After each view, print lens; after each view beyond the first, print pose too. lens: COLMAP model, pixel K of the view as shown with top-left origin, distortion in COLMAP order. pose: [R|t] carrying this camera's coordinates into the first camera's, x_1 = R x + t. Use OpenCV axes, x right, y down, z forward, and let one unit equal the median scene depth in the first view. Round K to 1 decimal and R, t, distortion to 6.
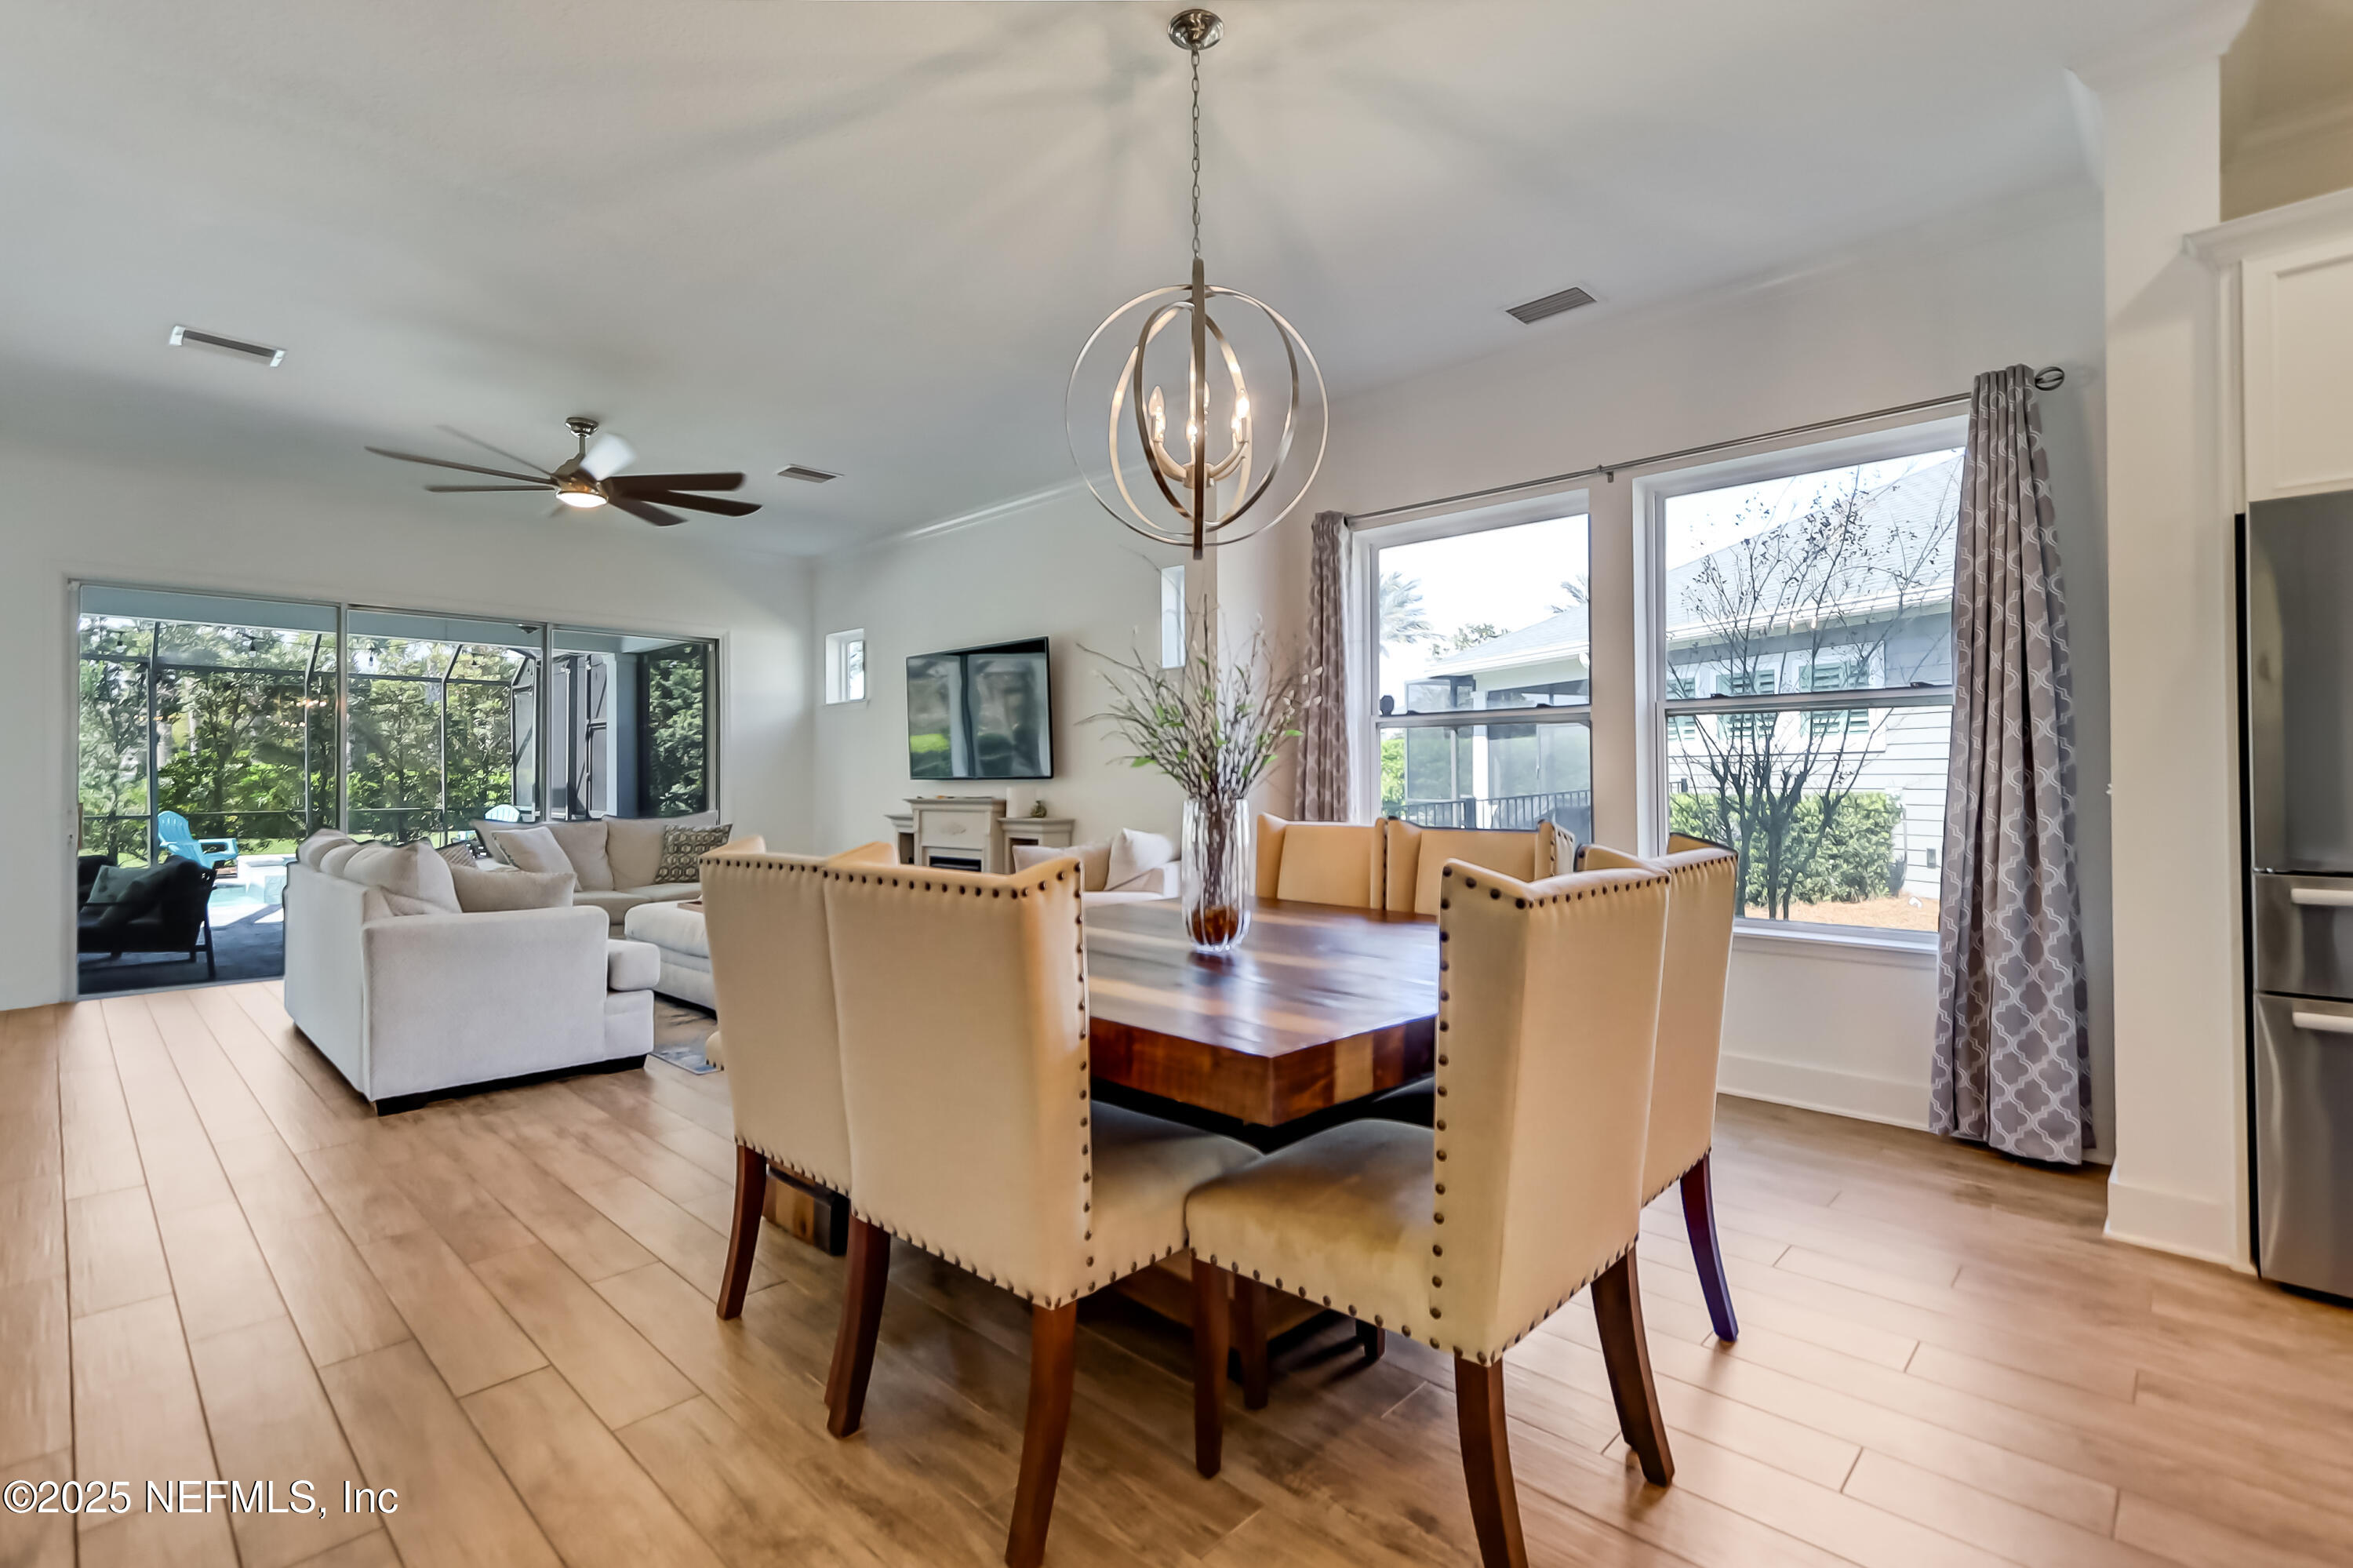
lens RADIAL K [[1090.9, 0, 1183.3], [0, 1090.9, 772.8], [0, 0, 1]] dist [0.001331, 0.002186]
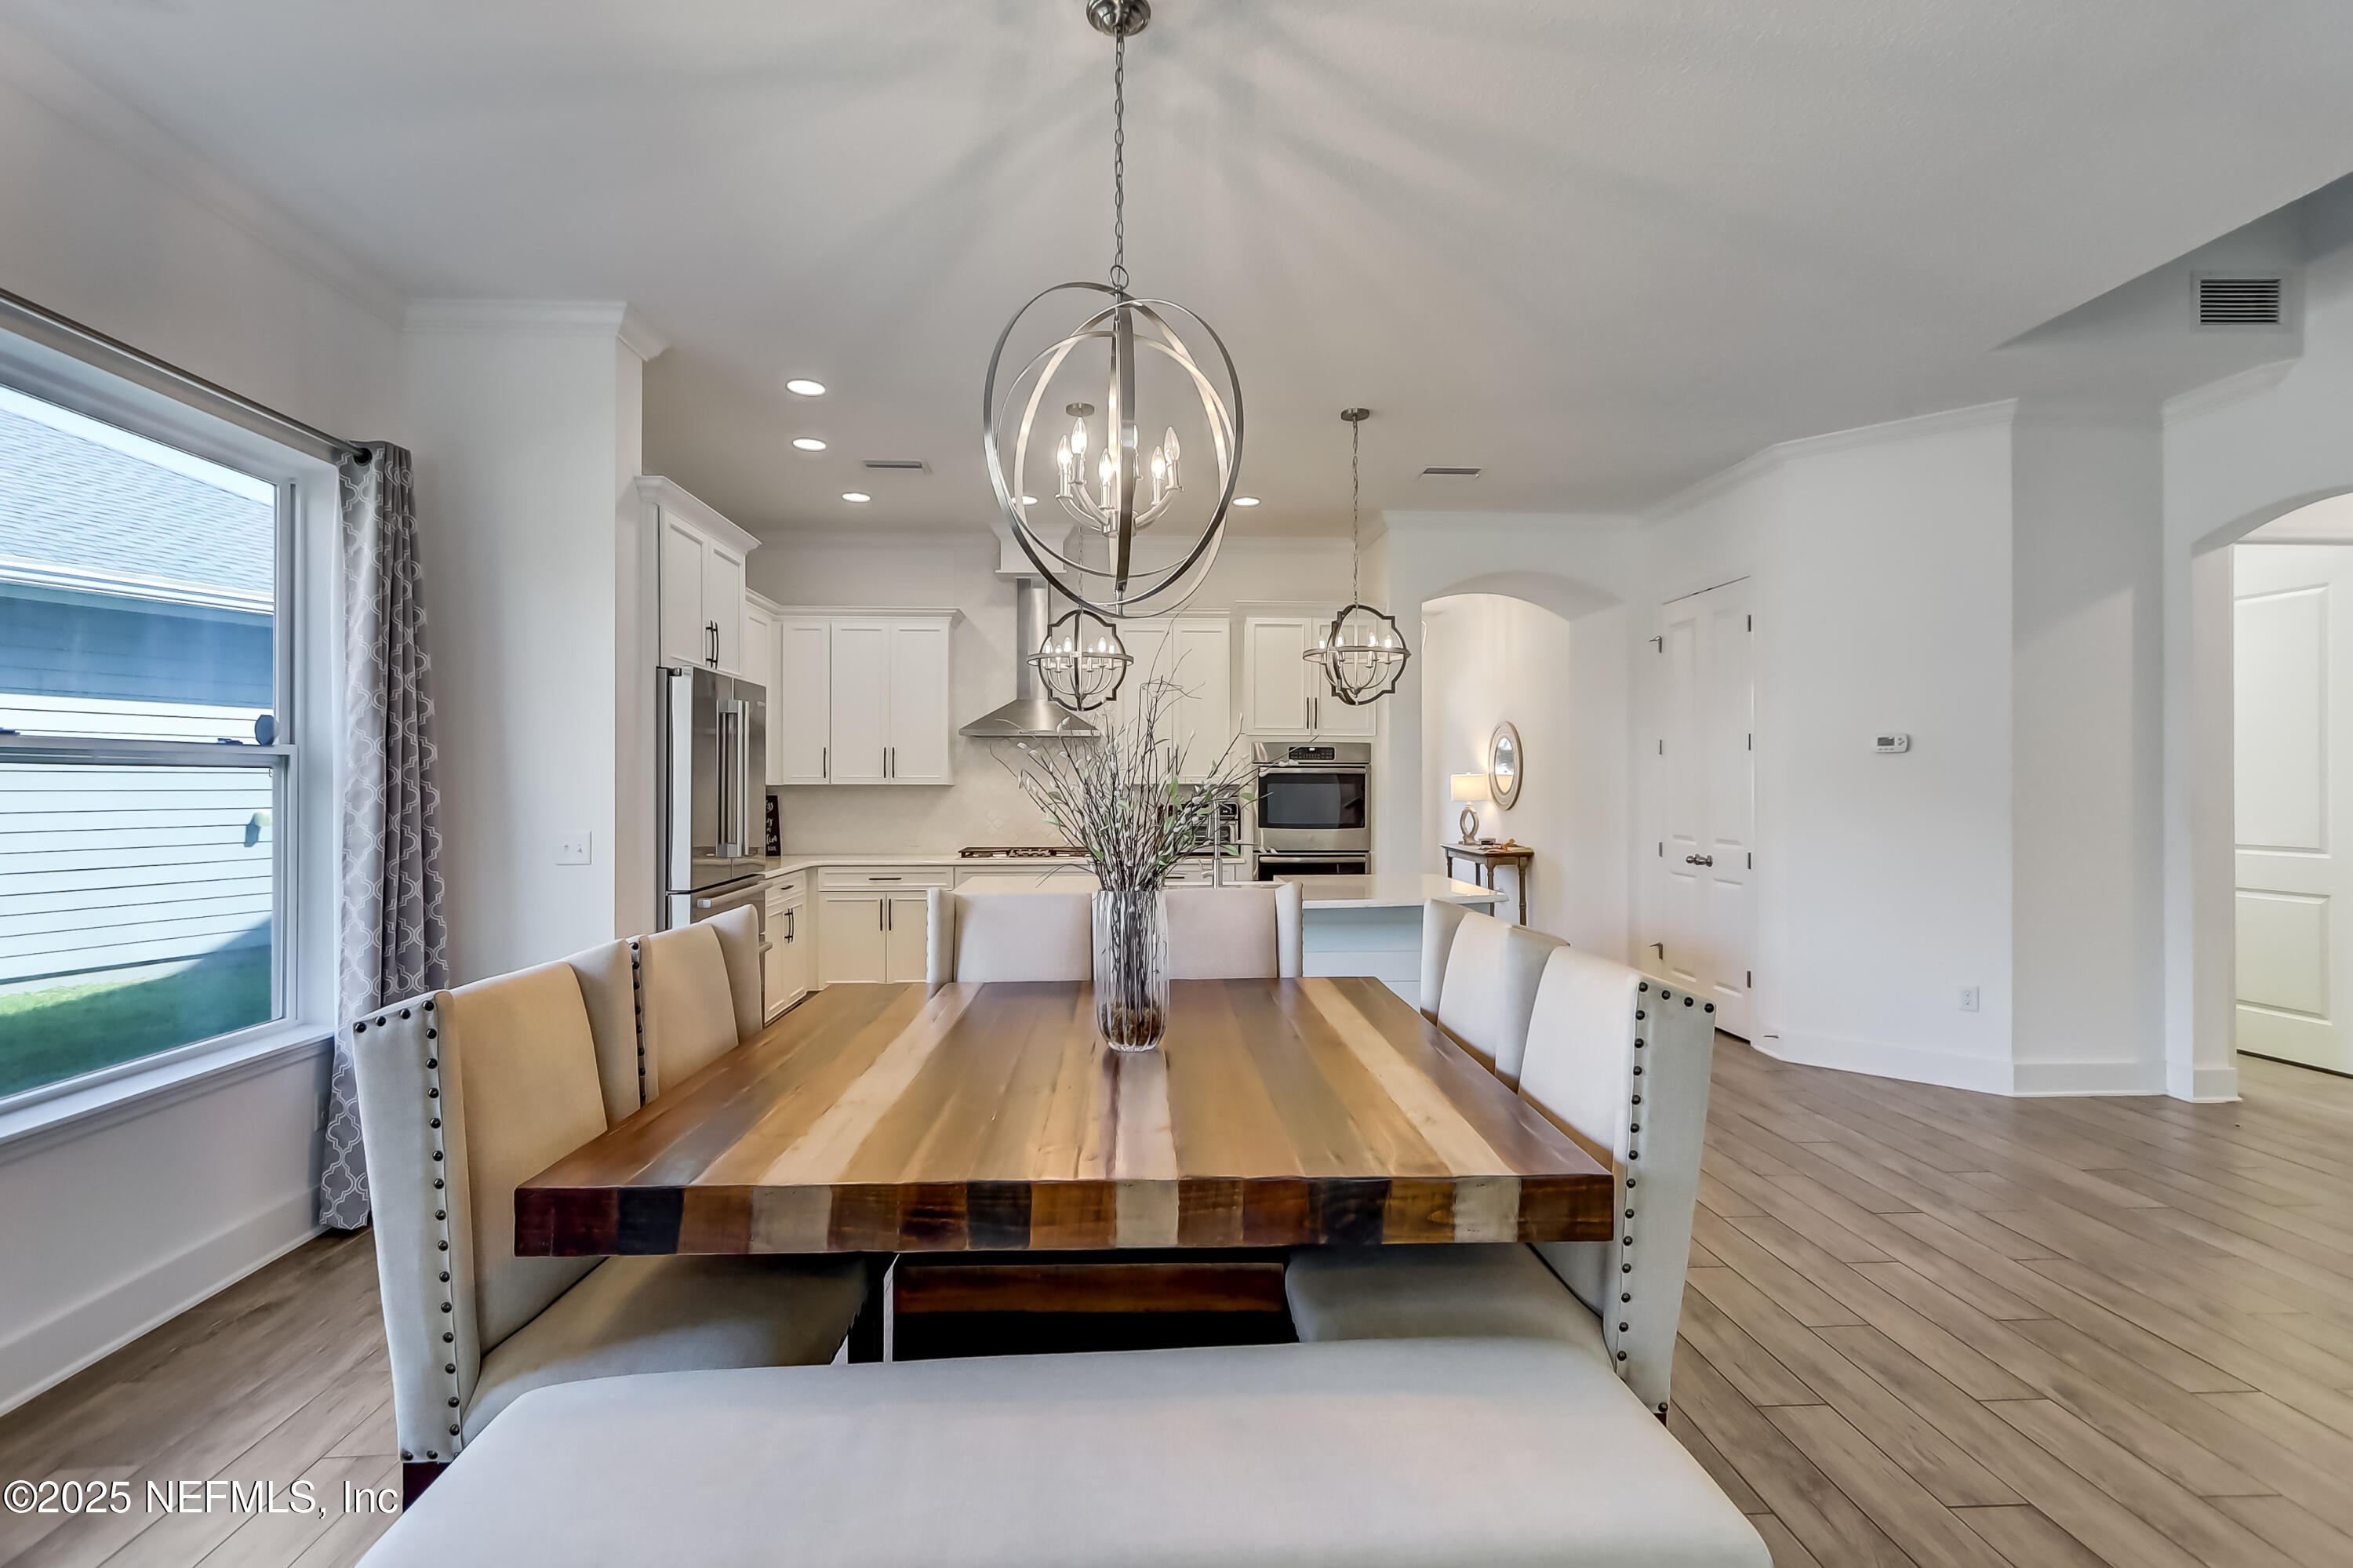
lens RADIAL K [[1090.9, 0, 1182.4], [0, 1090.9, 777.7], [0, 0, 1]] dist [0.001331, 0.002186]
pose [[-0.744759, 0.008828, 0.667275, -0.214368], [0.002176, 0.999939, -0.010800, -0.019771], [-0.667330, -0.006591, -0.744733, 0.560697]]
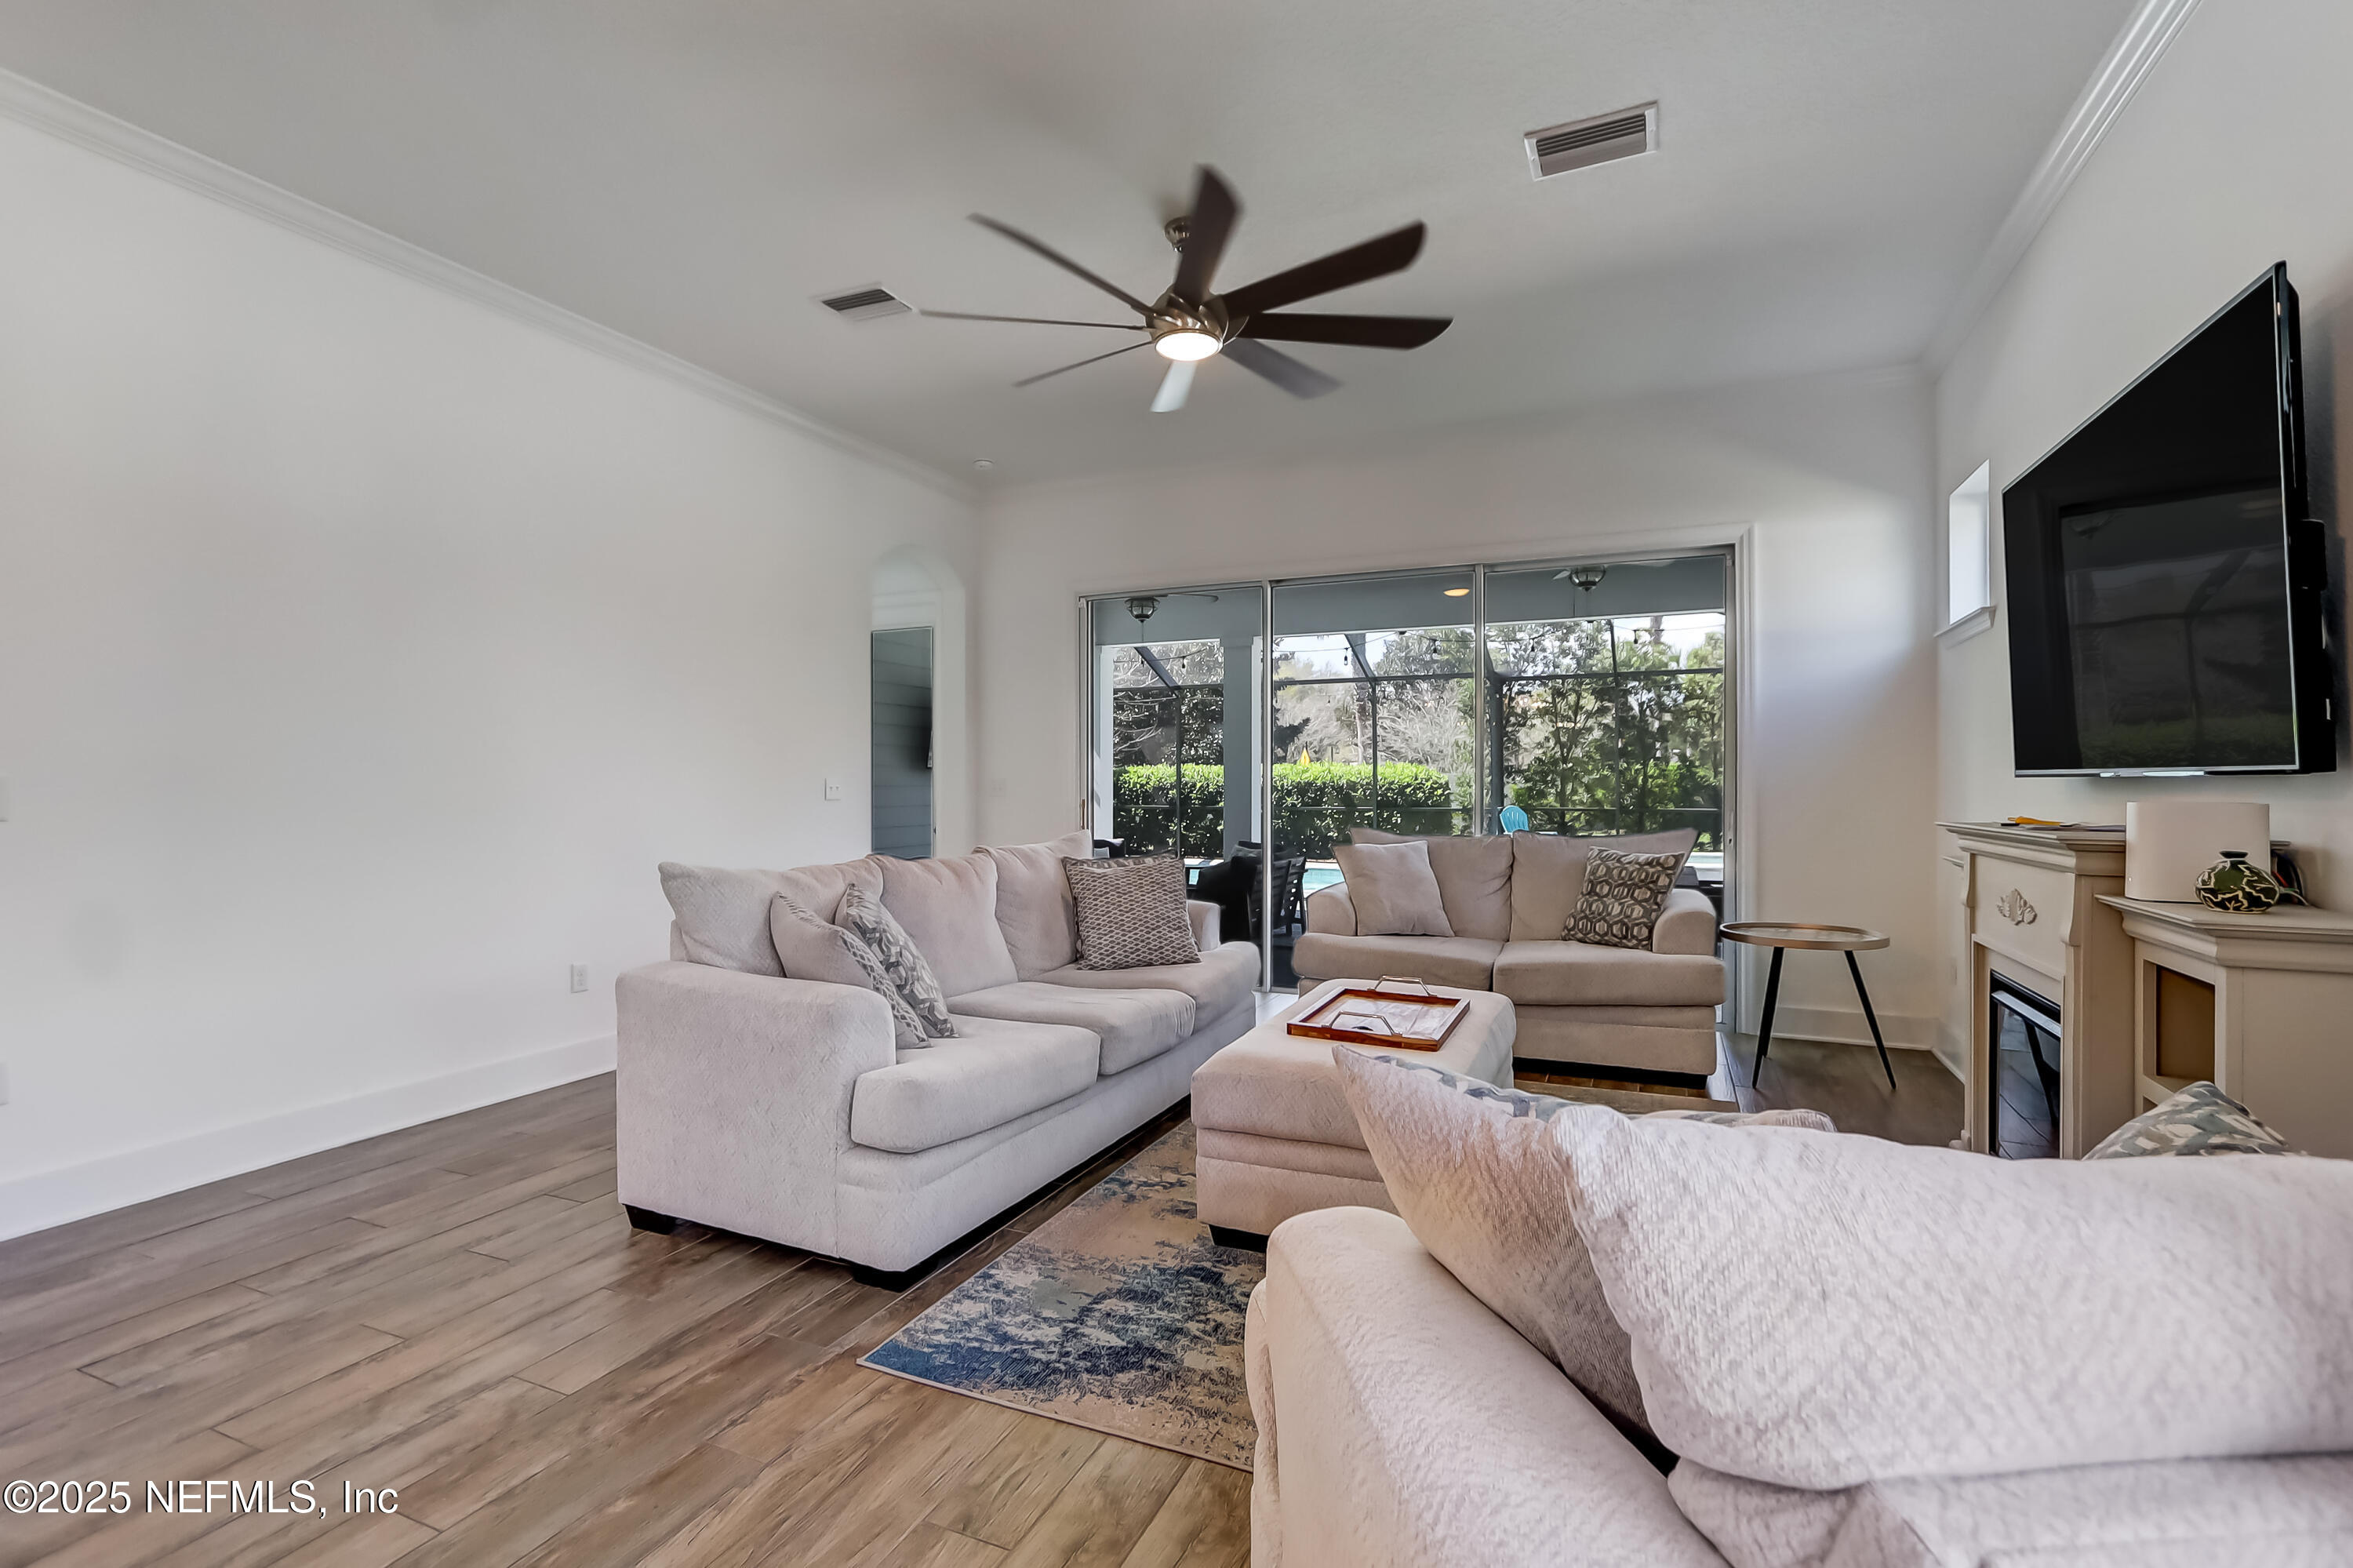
lens RADIAL K [[1090.9, 0, 1167.0], [0, 1090.9, 793.9], [0, 0, 1]] dist [0.001331, 0.002186]
pose [[0.334579, 0.014396, -0.942258, 0.041124], [0.005481, 0.999837, 0.017222, 0.003140], [0.942352, -0.010927, 0.334446, 0.552974]]
